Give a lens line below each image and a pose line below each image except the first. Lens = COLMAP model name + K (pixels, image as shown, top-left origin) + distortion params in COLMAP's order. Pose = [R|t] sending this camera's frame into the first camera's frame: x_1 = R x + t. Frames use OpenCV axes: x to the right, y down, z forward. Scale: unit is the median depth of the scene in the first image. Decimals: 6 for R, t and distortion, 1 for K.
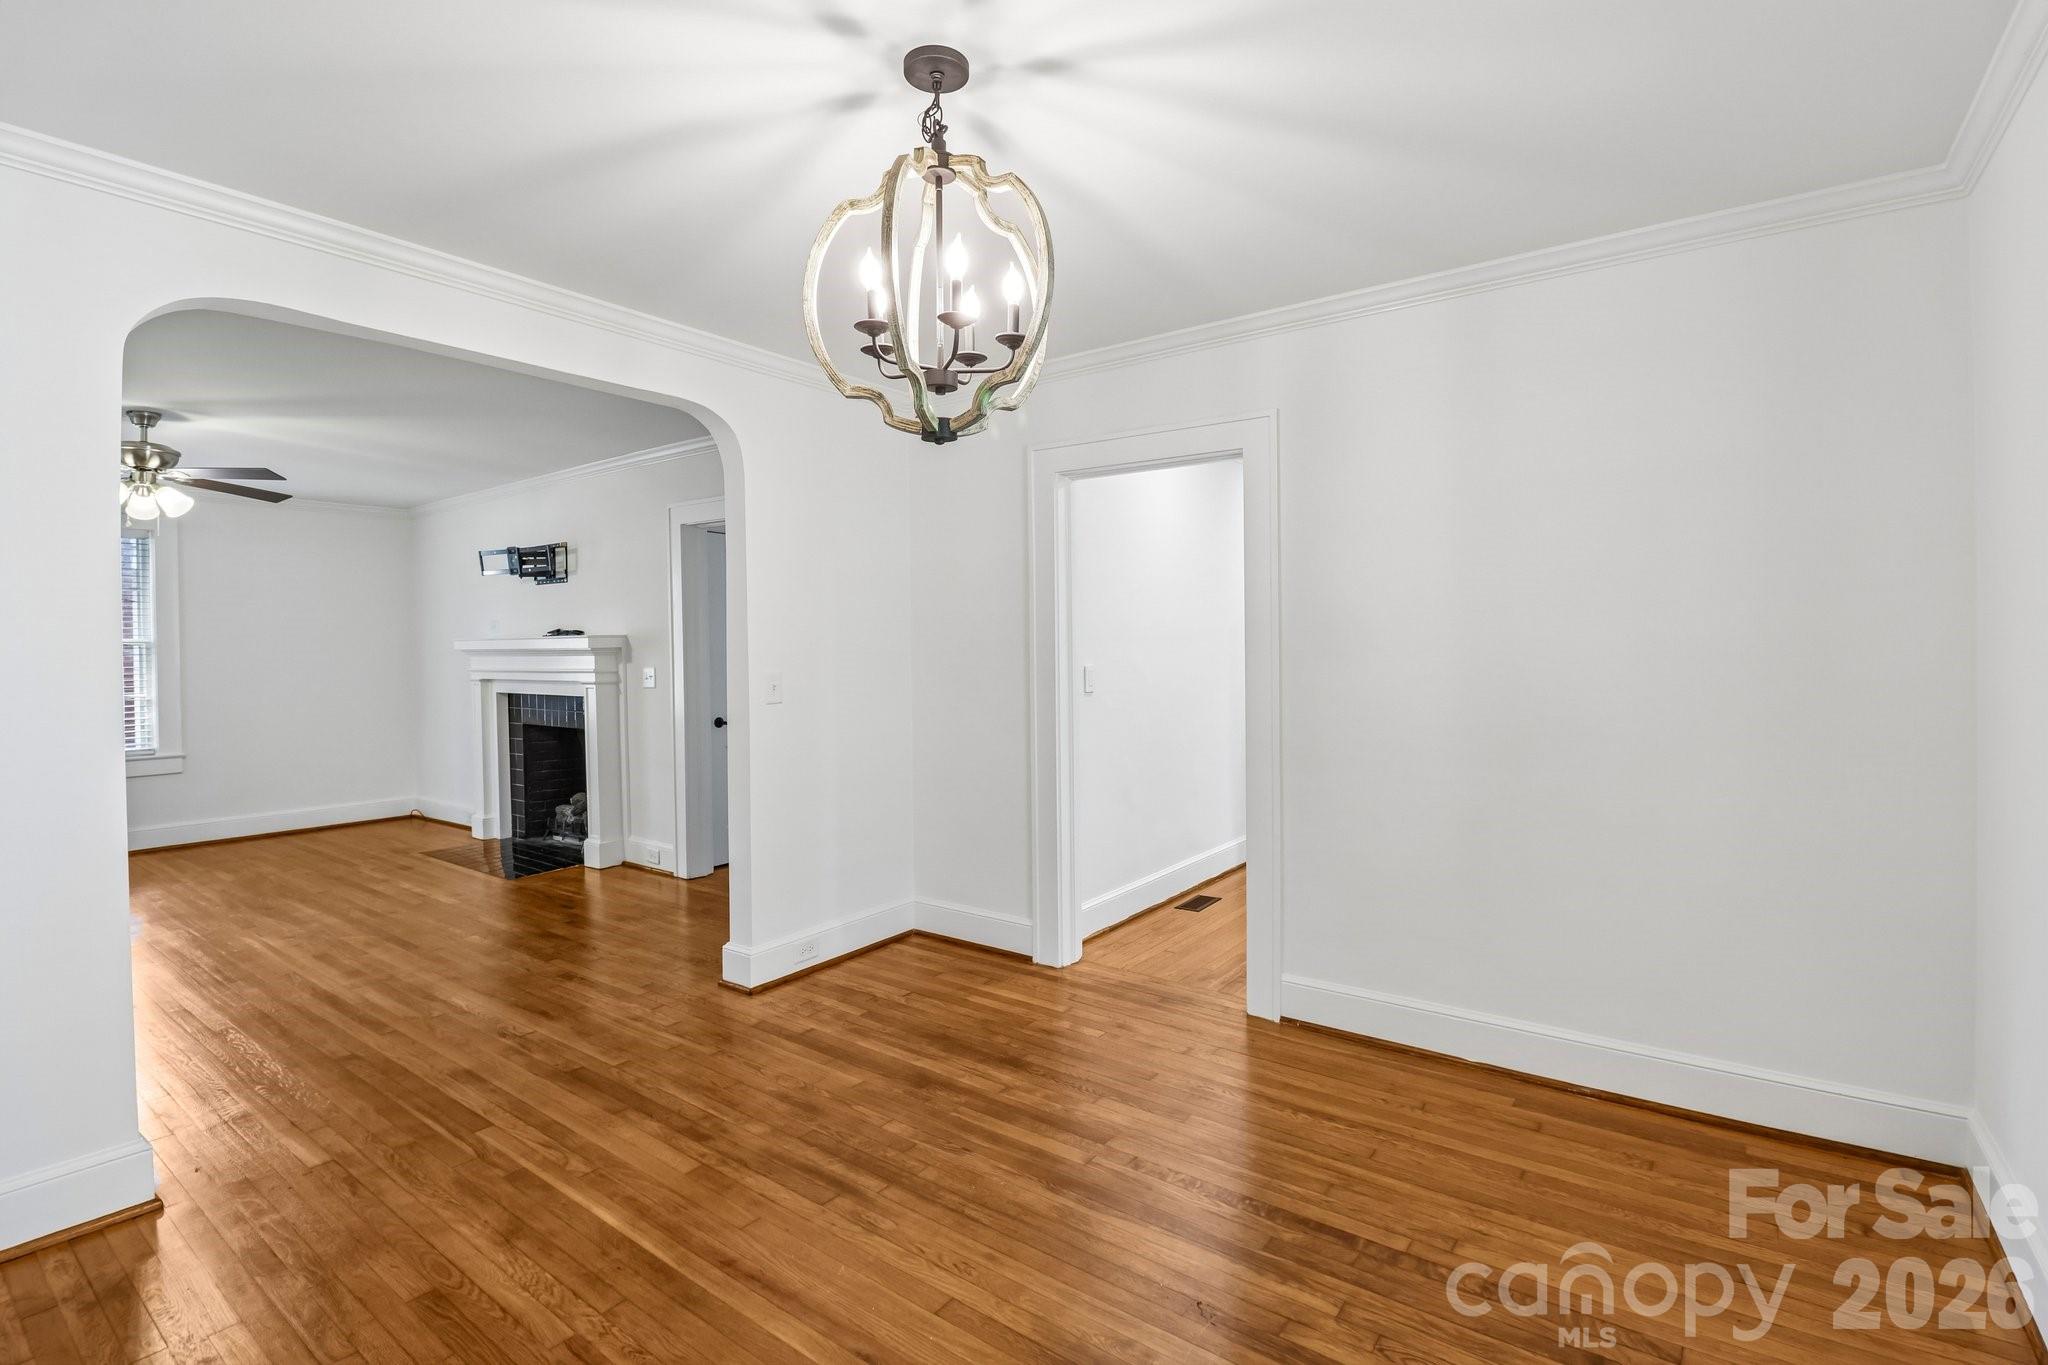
lens RADIAL K [[962.2, 0, 1020.8], [0, 962.2, 653.9], [0, 0, 1]] dist [0.009039, -0.013629]
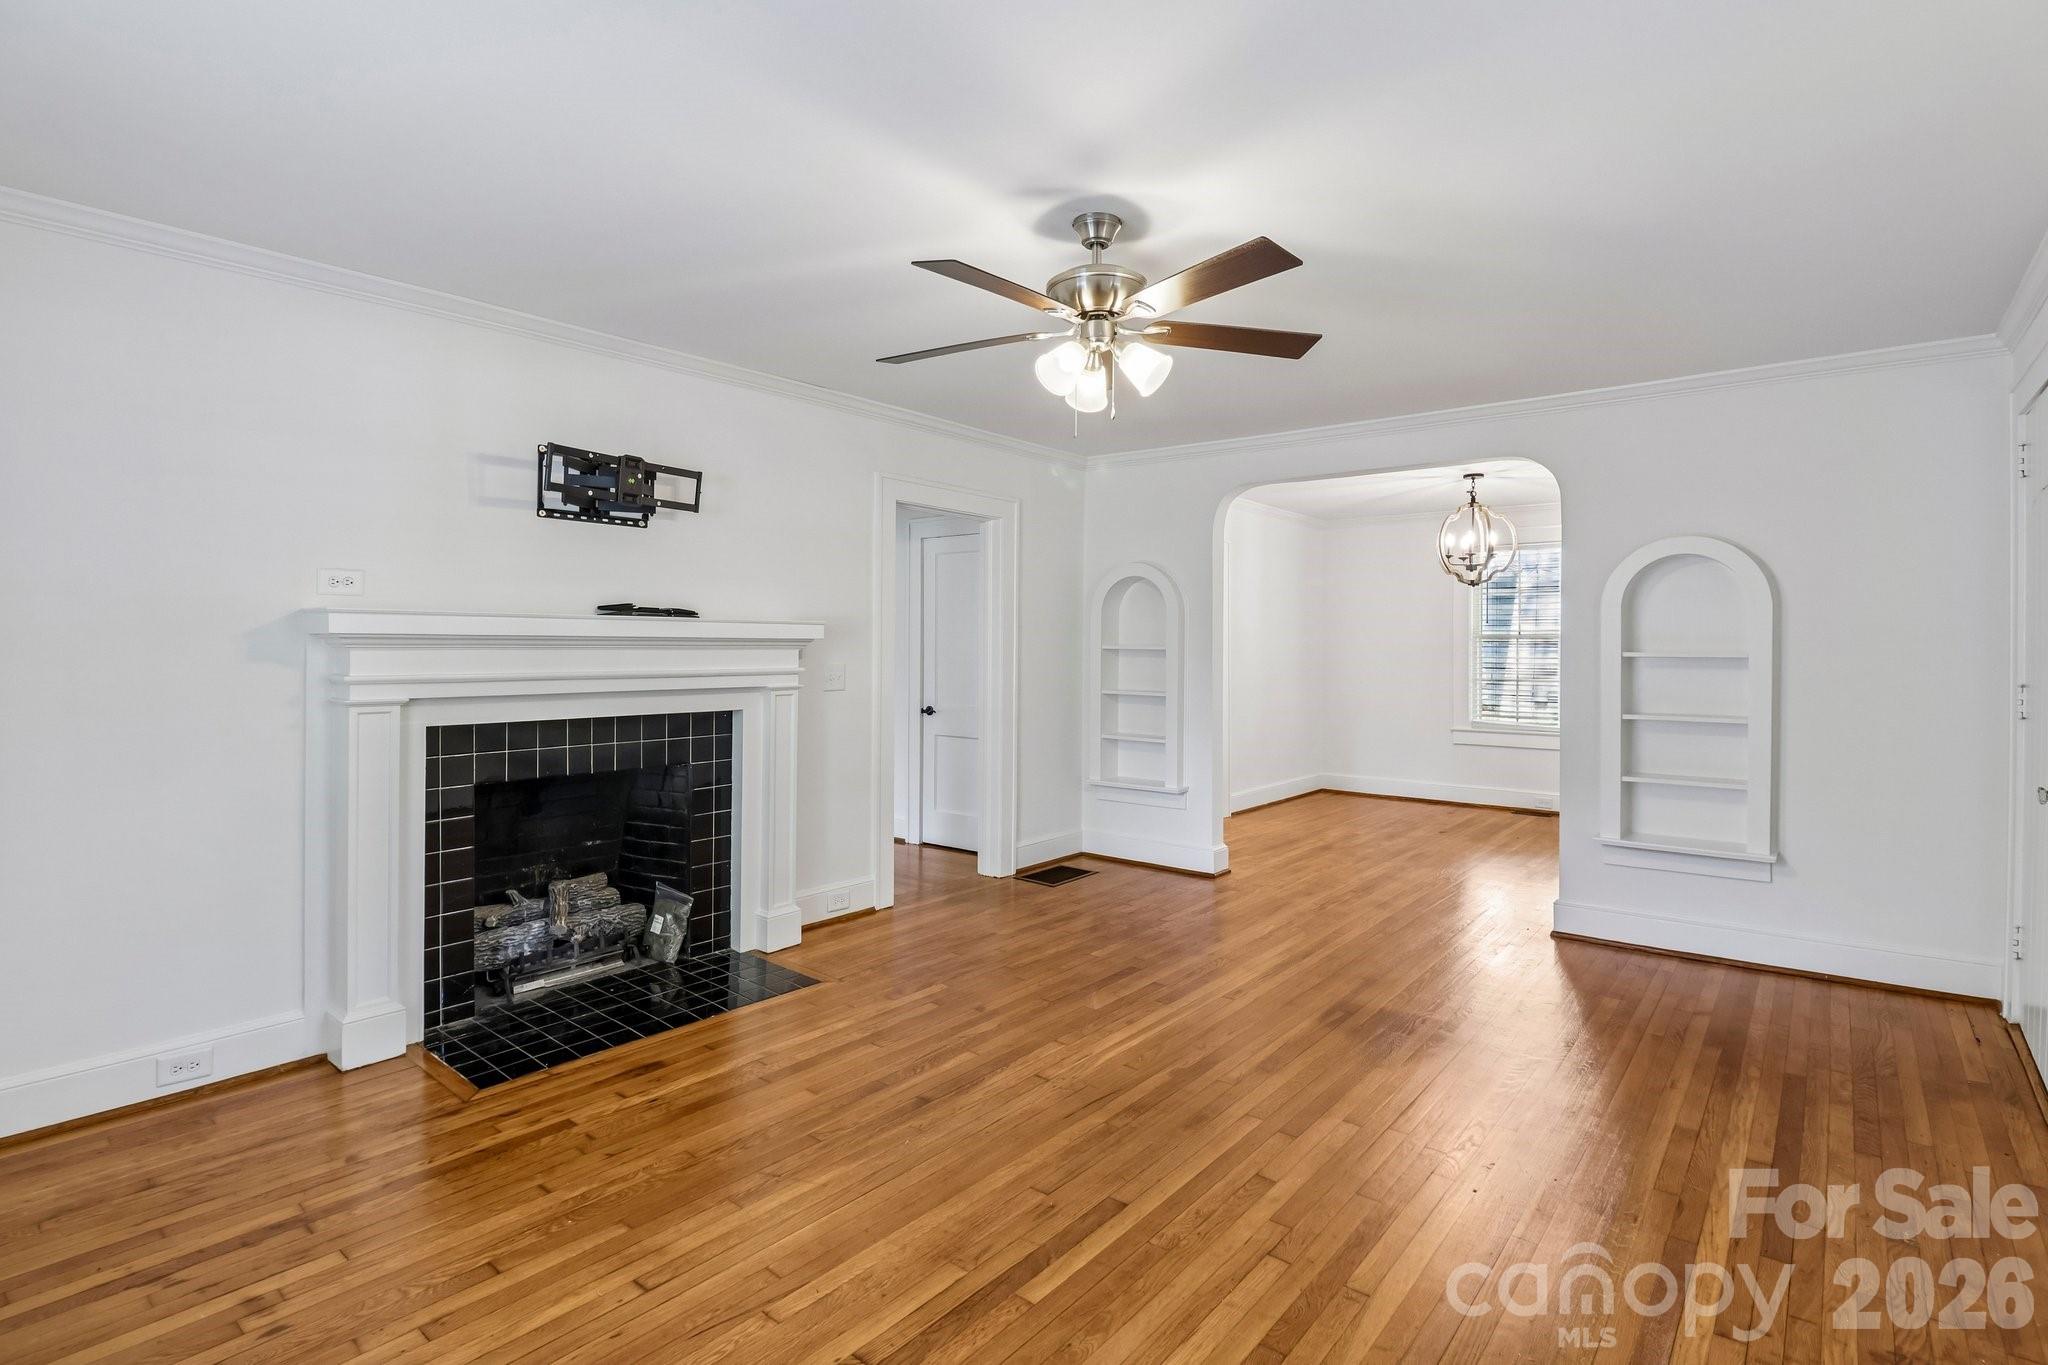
lens RADIAL K [[962.2, 0, 1059.8], [0, 962.2, 654.1], [0, 0, 1]] dist [0.009039, -0.013629]
pose [[0.024261, 0.002567, 0.999702, -1.083544], [-0.000362, 0.999997, -0.002559, 0.006369], [-0.999706, -0.000300, 0.024262, 0.734218]]
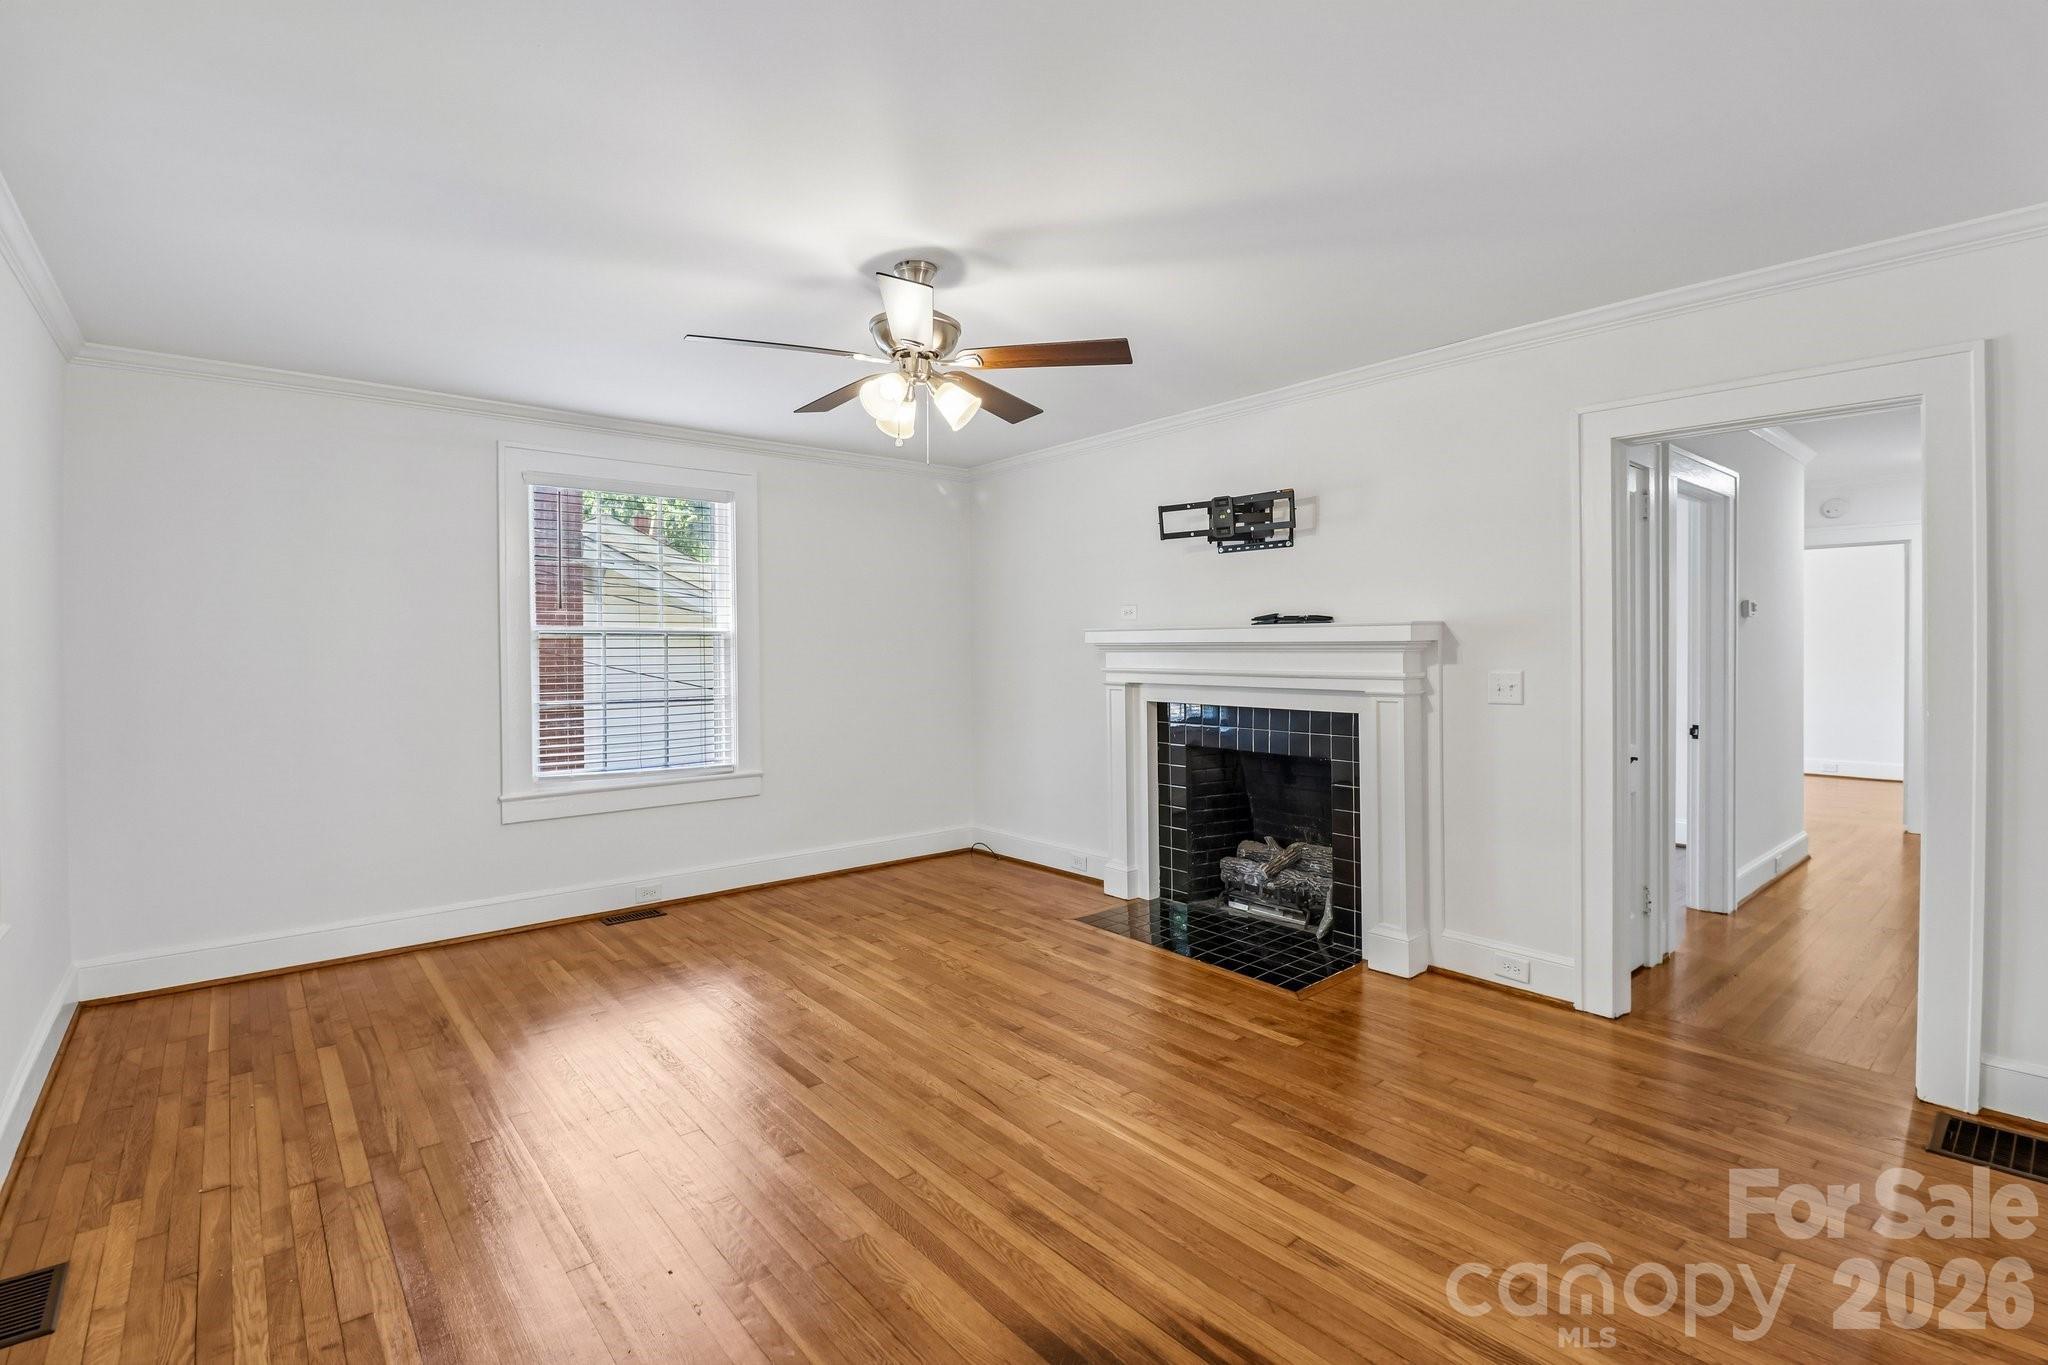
lens RADIAL K [[962.2, 0, 1036.1], [0, 962.2, 660.6], [0, 0, 1]] dist [0.009039, -0.013629]
pose [[0.976047, 0.008344, -0.217402, -0.505204], [-0.006131, 0.999922, 0.010849, 0.001441], [0.217475, -0.009256, 0.976022, 0.284235]]
